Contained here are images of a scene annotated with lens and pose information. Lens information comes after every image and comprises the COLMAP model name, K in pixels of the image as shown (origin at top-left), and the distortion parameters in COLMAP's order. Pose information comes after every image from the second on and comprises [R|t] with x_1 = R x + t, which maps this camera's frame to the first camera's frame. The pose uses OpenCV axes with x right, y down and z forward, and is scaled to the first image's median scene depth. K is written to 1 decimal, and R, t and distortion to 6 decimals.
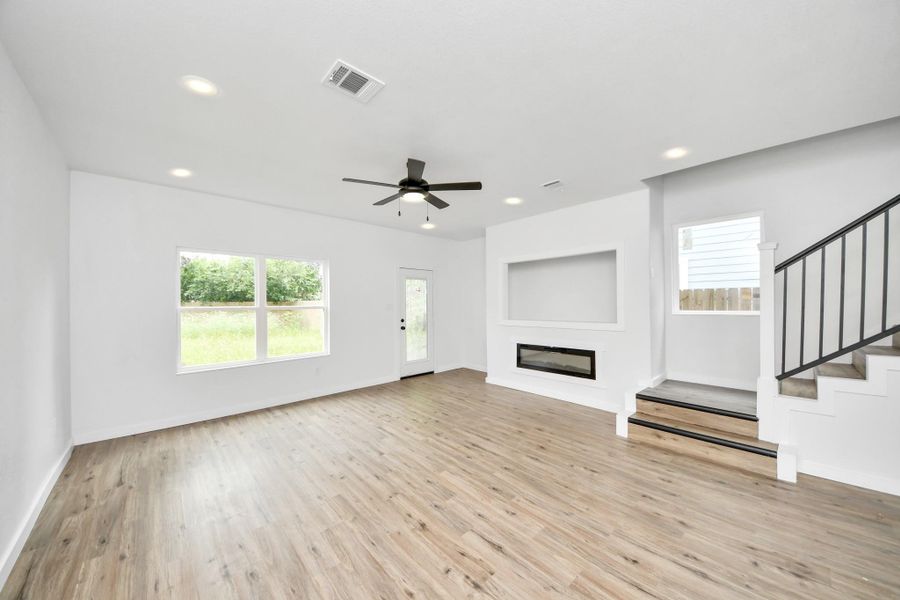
lens RADIAL K [[329.8, 0, 446.7], [0, 329.8, 303.3], [0, 0, 1]] dist [0.022902, -0.017563]
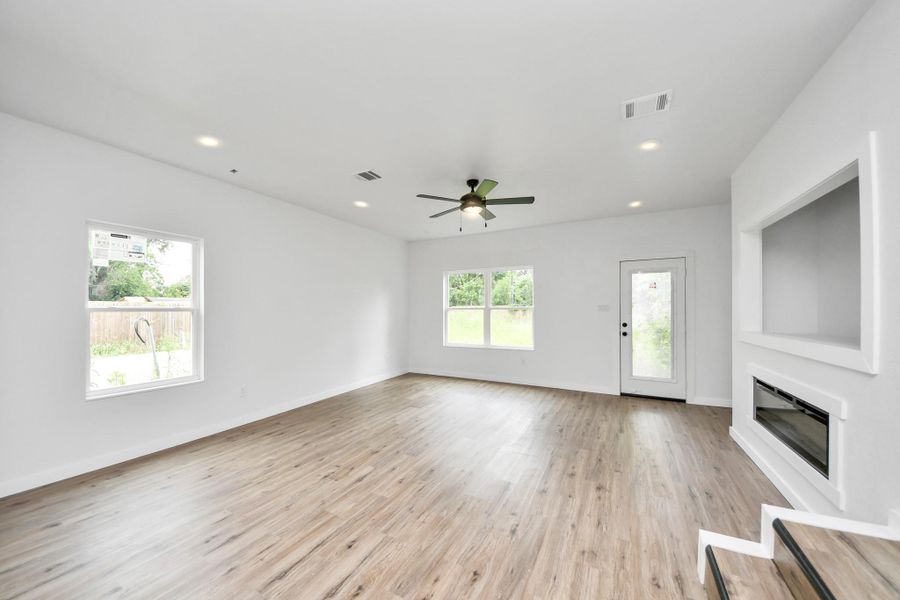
lens RADIAL K [[336.2, 0, 439.0], [0, 336.2, 303.9], [0, 0, 1]] dist [0.033869, -0.019092]
pose [[0.297024, -0.005455, -0.954855, 1.122076], [-0.003390, 0.999971, -0.006767, 0.015821], [0.954864, 0.005247, 0.296997, 0.633349]]
